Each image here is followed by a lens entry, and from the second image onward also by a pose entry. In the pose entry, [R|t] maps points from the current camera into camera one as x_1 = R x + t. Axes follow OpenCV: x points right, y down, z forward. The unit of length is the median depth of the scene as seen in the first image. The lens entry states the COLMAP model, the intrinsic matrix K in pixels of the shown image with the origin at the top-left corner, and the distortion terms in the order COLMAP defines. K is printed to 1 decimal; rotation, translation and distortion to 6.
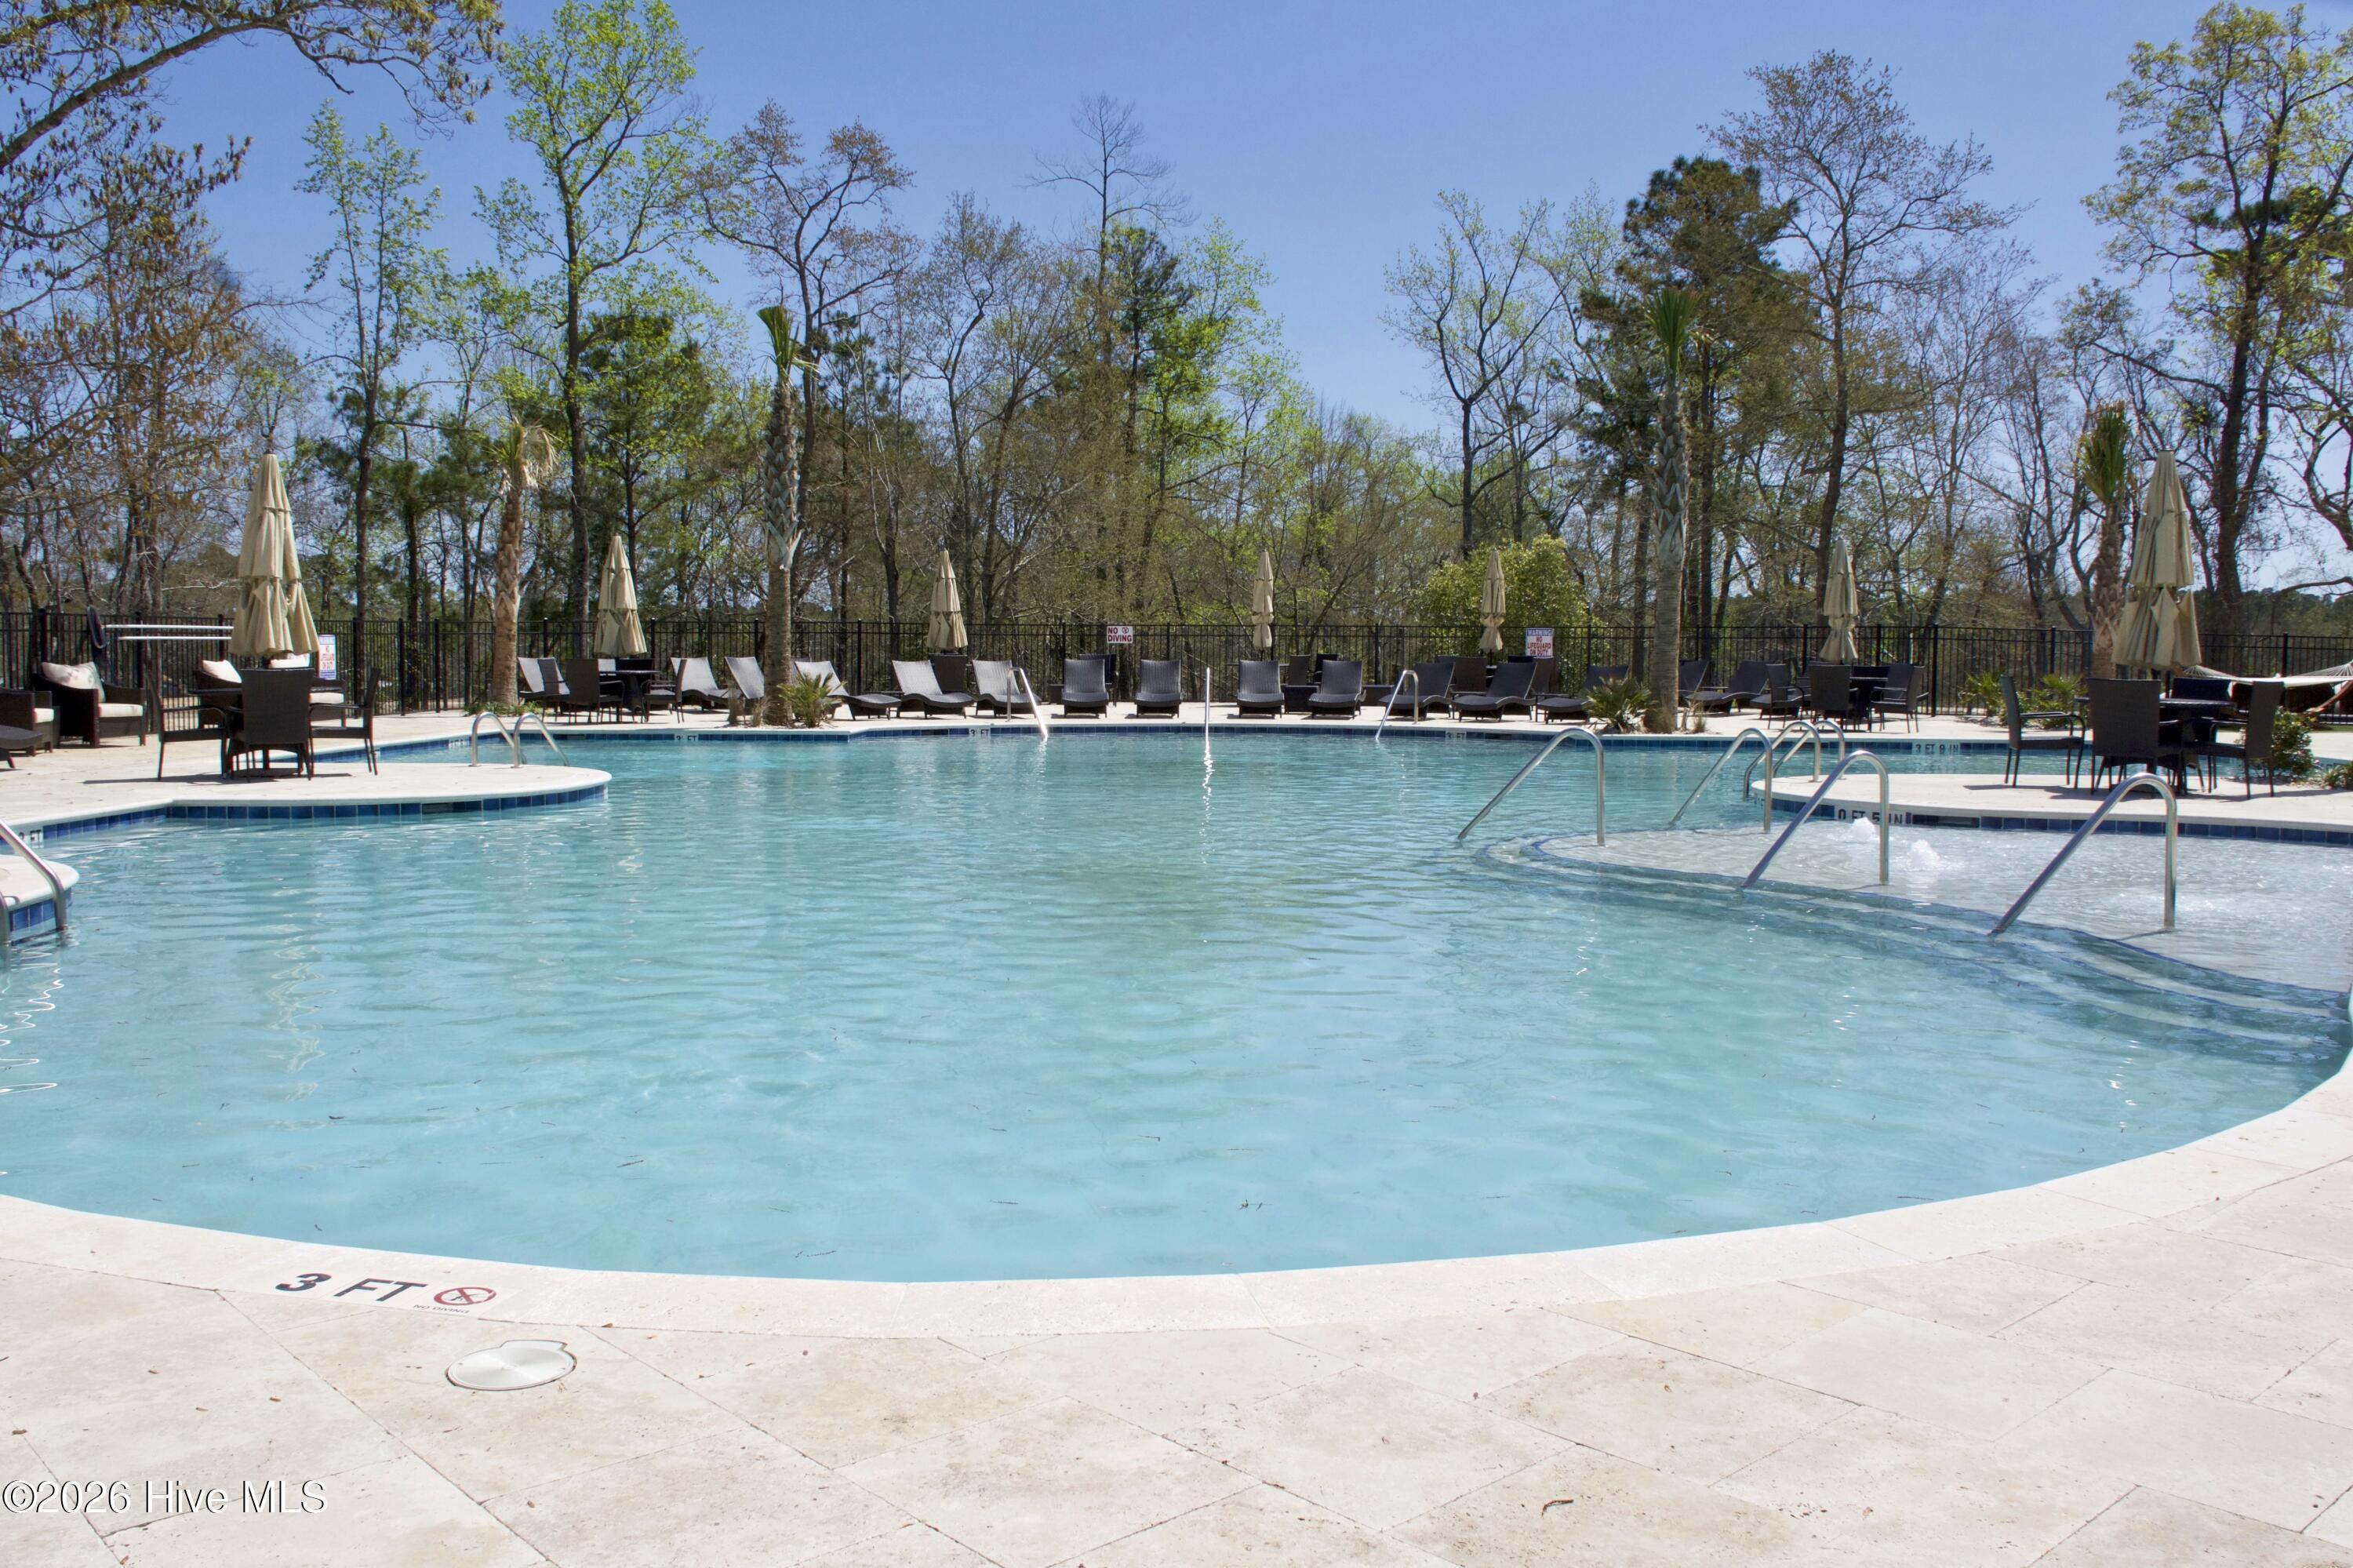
lens RADIAL K [[1825.2, 0, 1175.7], [0, 1825.2, 786.7], [0, 0, 1]] dist [-0.002084, -0.000095]
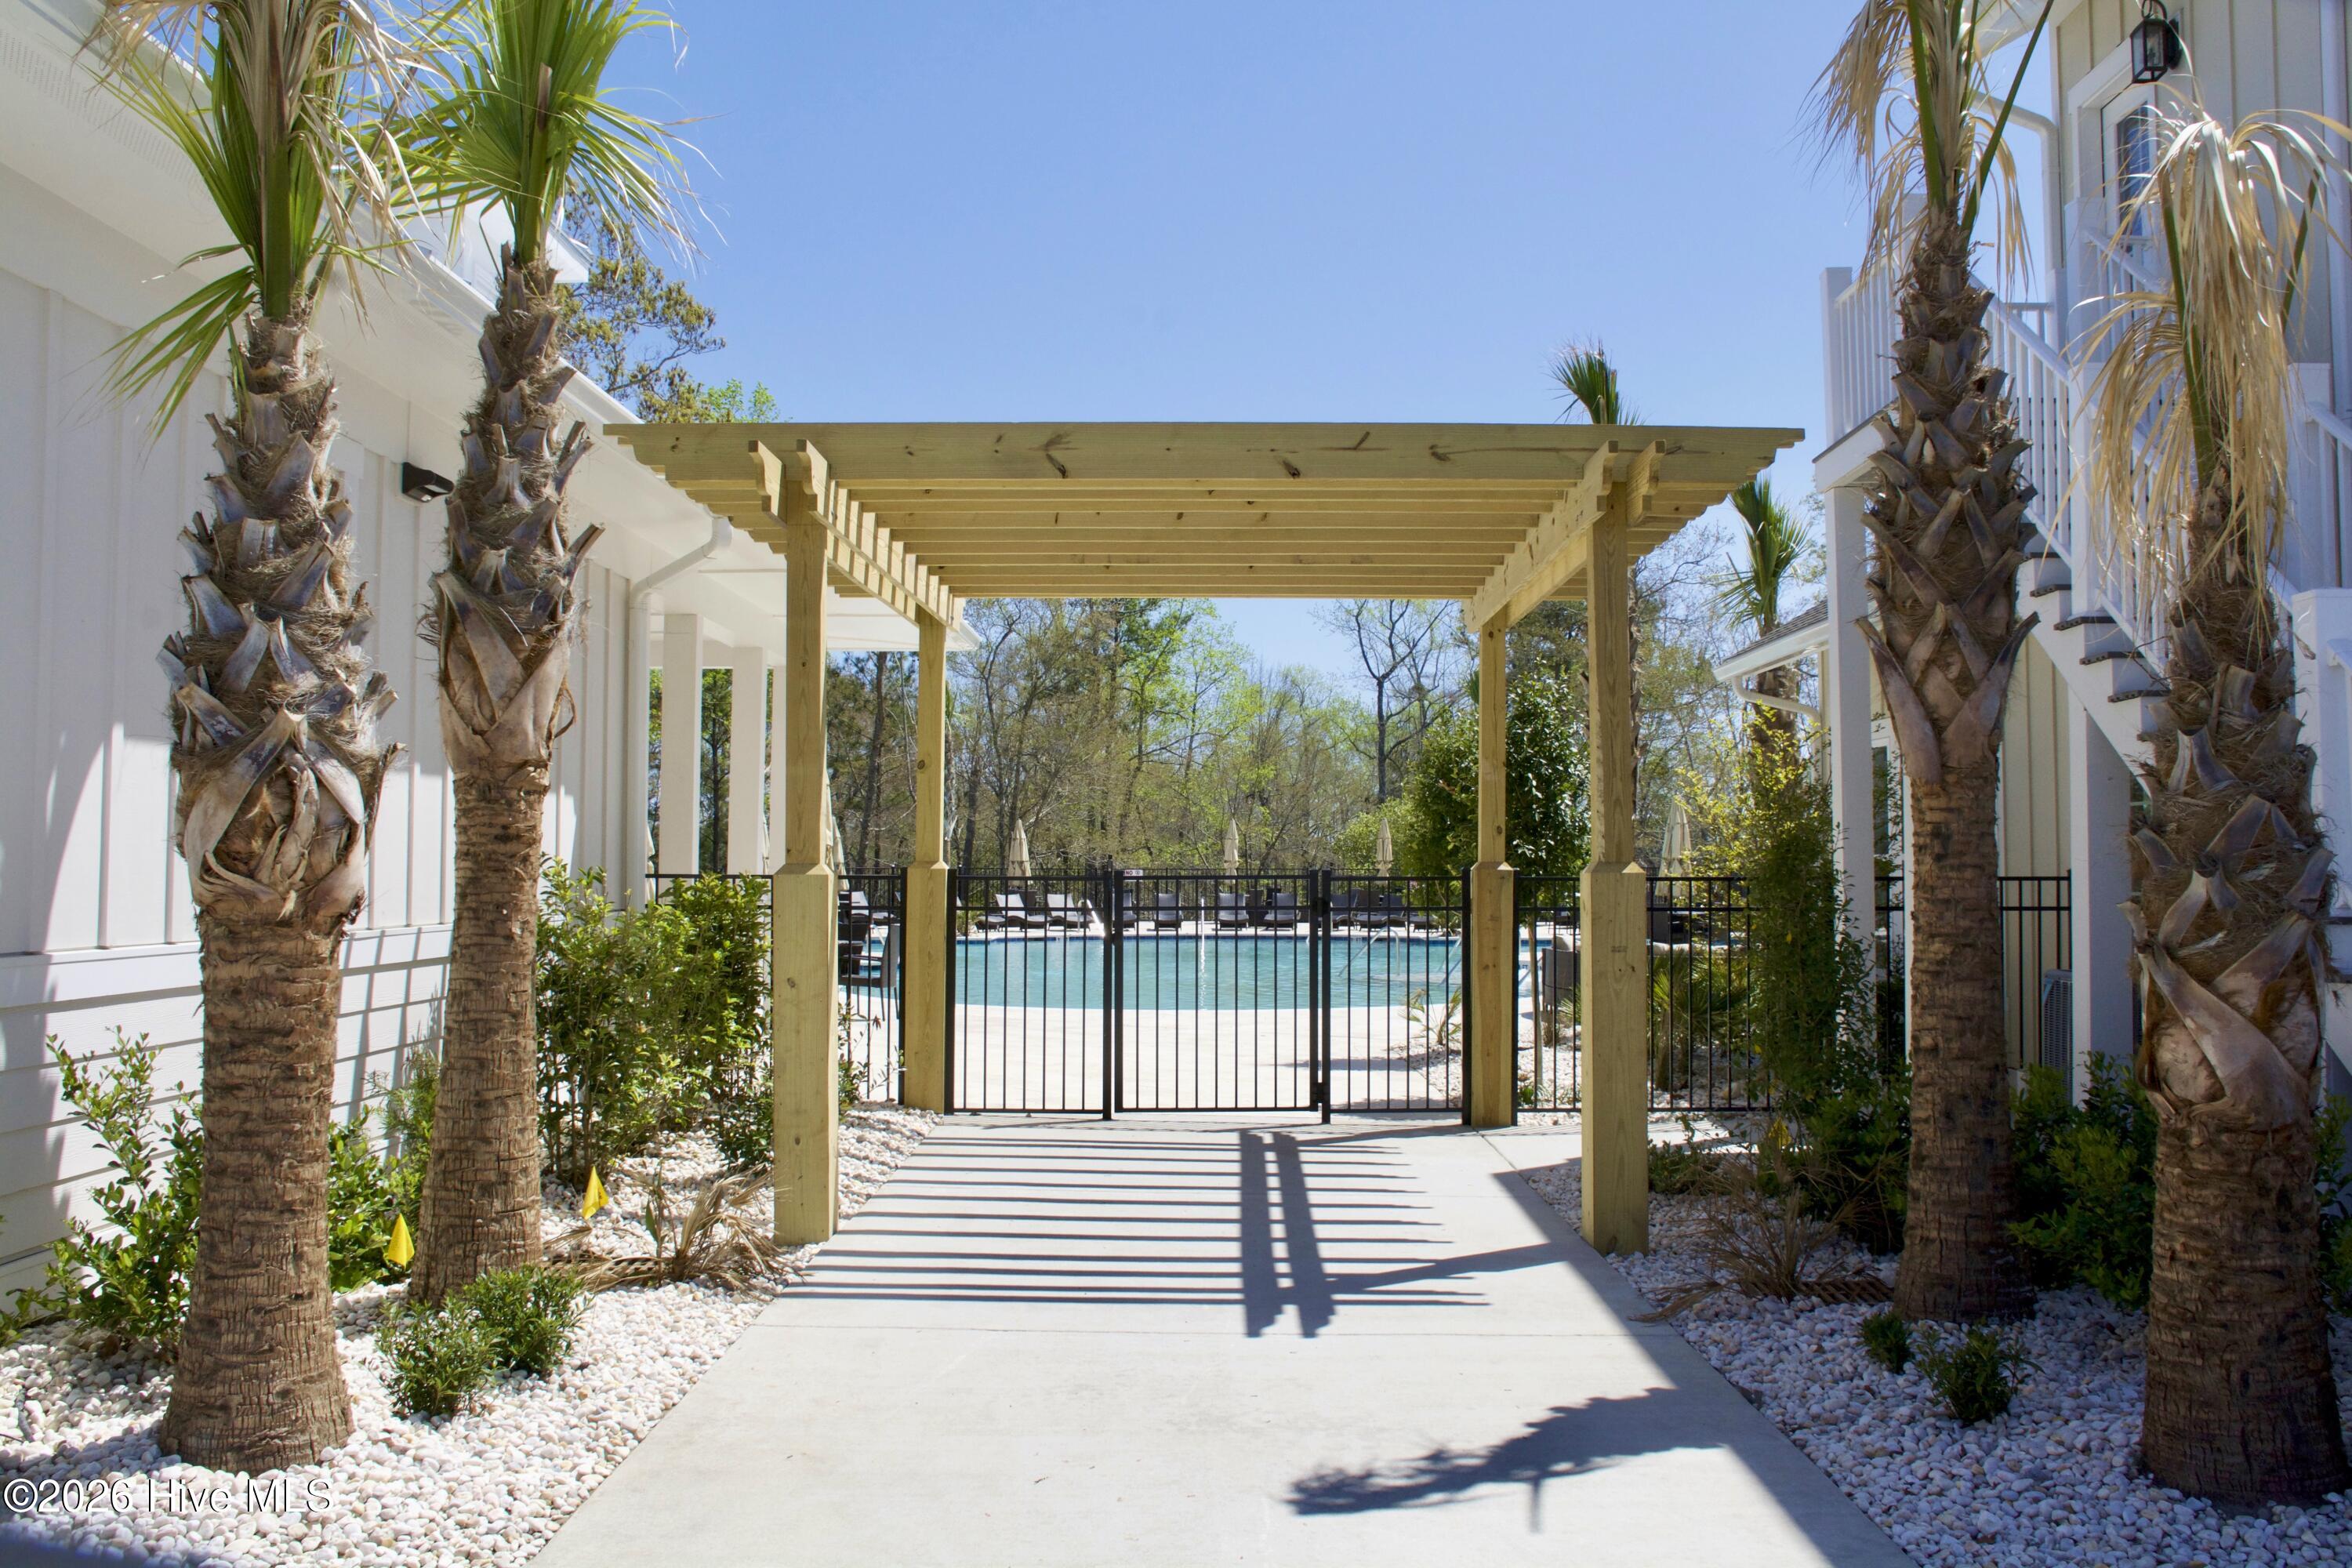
lens RADIAL K [[2024.4, 0, 1173.7], [0, 2024.4, 781.8], [0, 0, 1]] dist [-0.001907, 0.000107]
pose [[0.999271, -0.001890, 0.038126, -0.067956], [0.006325, 0.993164, -0.116553, 0.036787], [-0.037645, 0.116709, 0.992452, -0.712371]]
